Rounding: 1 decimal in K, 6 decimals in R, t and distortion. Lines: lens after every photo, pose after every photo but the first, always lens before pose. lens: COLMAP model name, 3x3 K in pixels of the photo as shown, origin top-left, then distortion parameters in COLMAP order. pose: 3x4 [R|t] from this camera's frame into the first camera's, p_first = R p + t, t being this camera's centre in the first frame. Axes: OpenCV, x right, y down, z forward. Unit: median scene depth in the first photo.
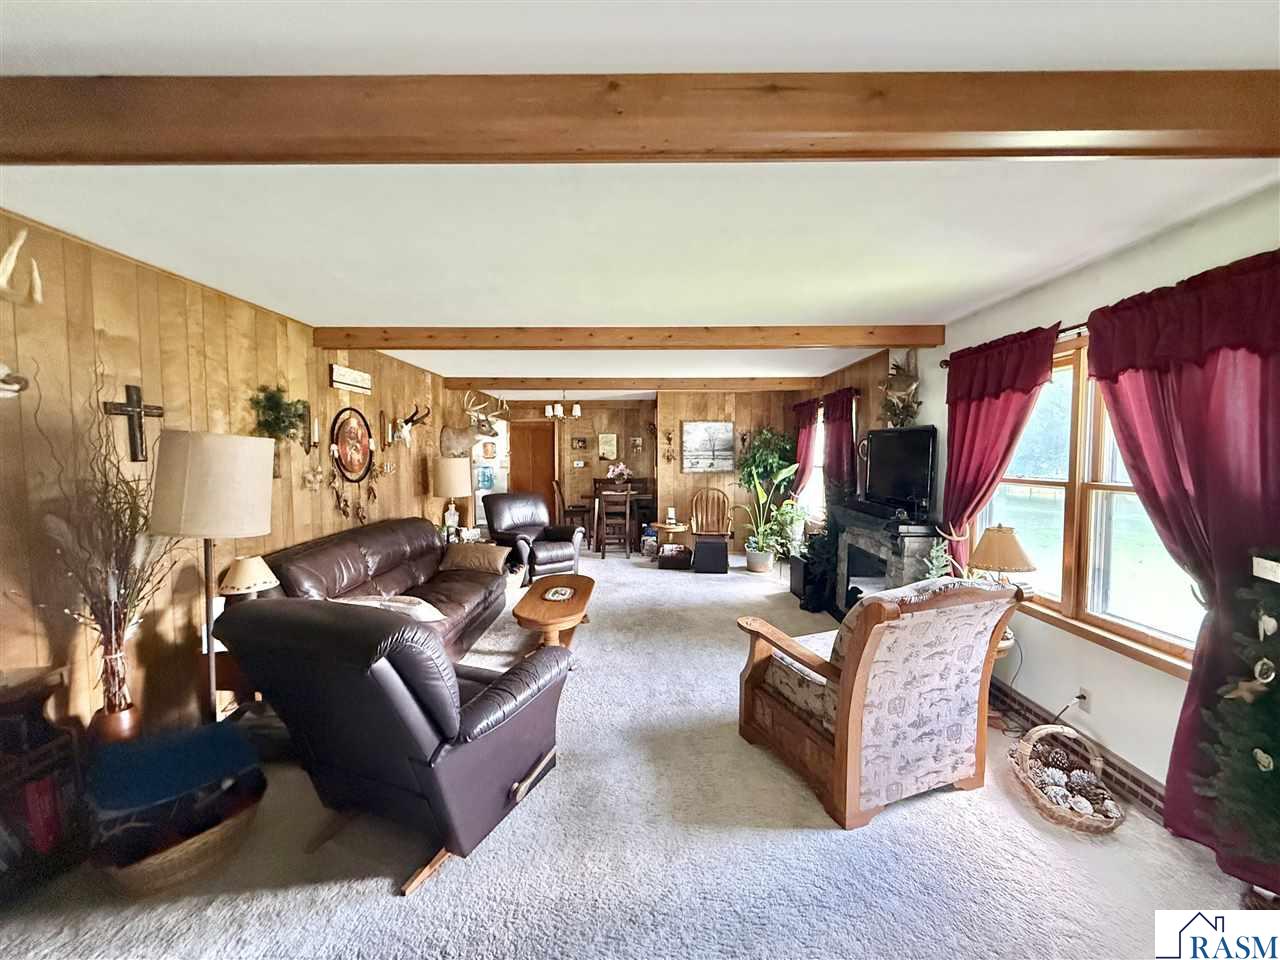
lens RADIAL K [[517.2, 0, 631.1], [0, 517.2, 479.8], [0, 0, 1]] dist [-0.000563, -0.000371]
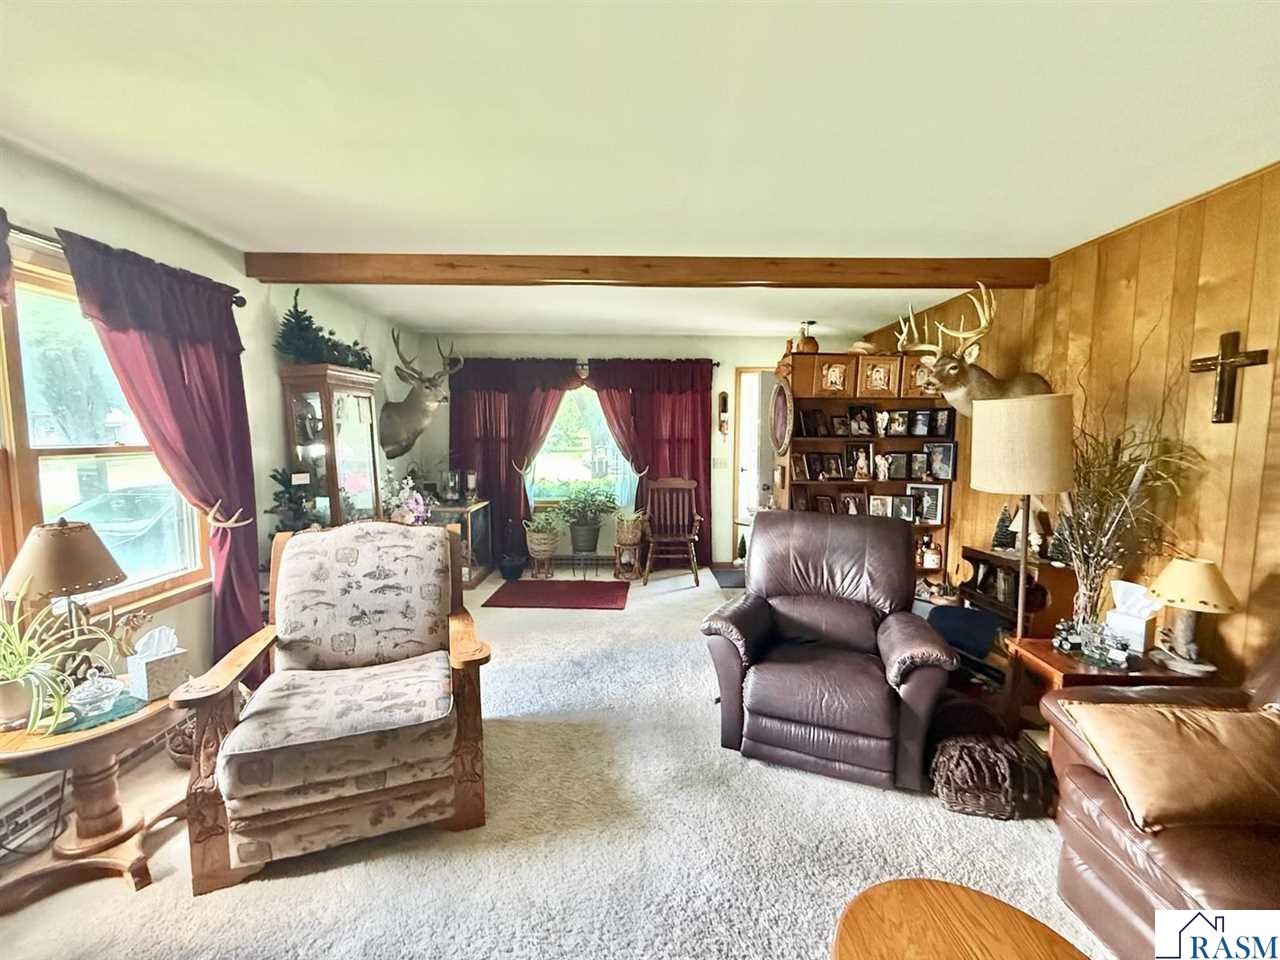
lens RADIAL K [[517.2, 0, 631.1], [0, 517.2, 479.8], [0, 0, 1]] dist [-0.000563, -0.000371]
pose [[-0.999587, 0.000329, -0.028728, 0.036514], [-0.003710, 0.990082, 0.140442, -0.057624], [0.028489, 0.140490, -0.989672, 1.775590]]
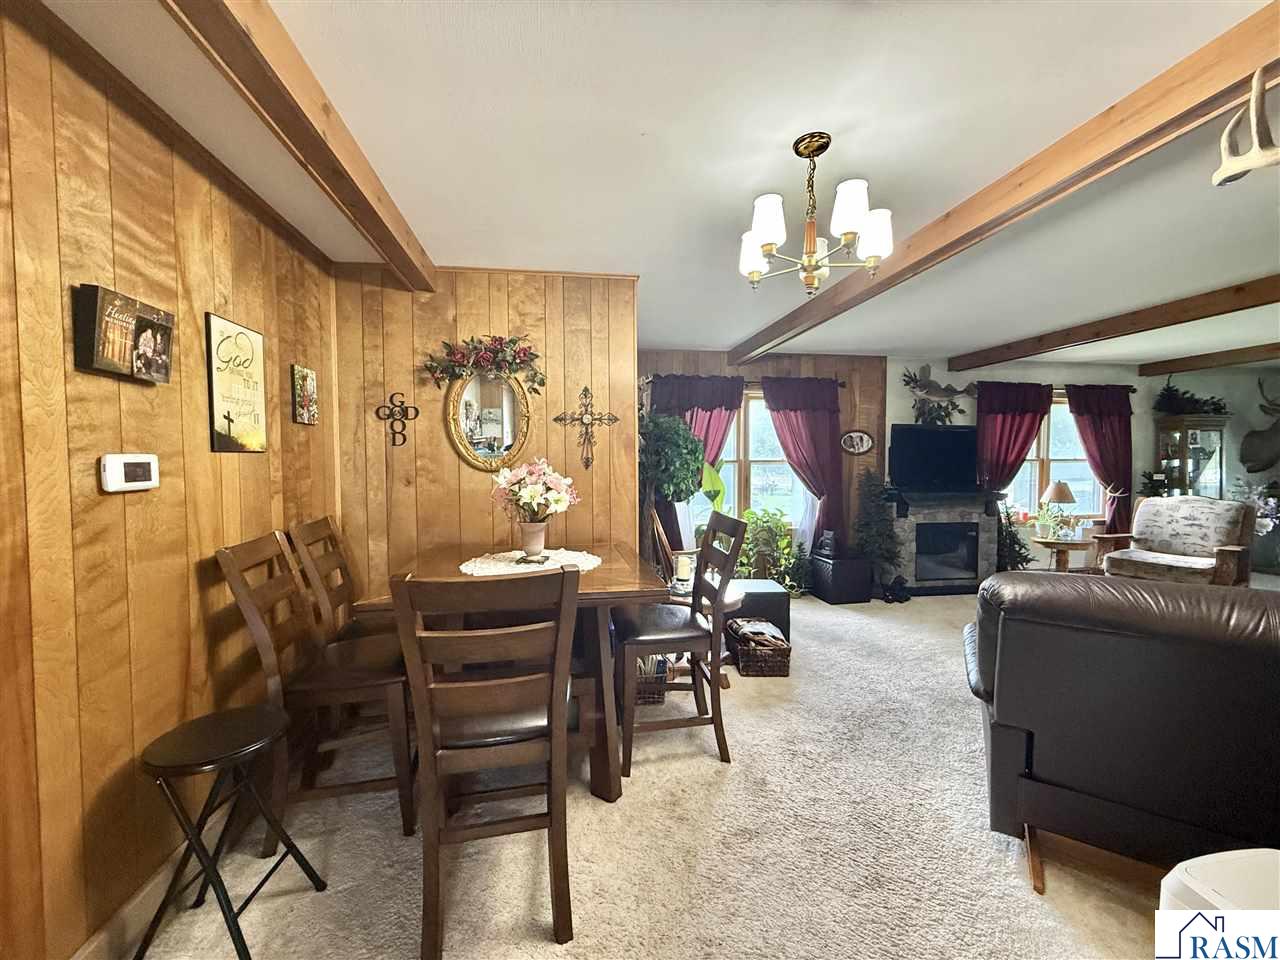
lens RADIAL K [[517.2, 0, 631.1], [0, 517.2, 479.8], [0, 0, 1]] dist [-0.000563, -0.000371]
pose [[-0.172808, -0.034365, 0.984356, -1.006904], [0.052907, 0.997625, 0.044116, -0.098368], [-0.983534, 0.059703, -0.170579, 3.161562]]
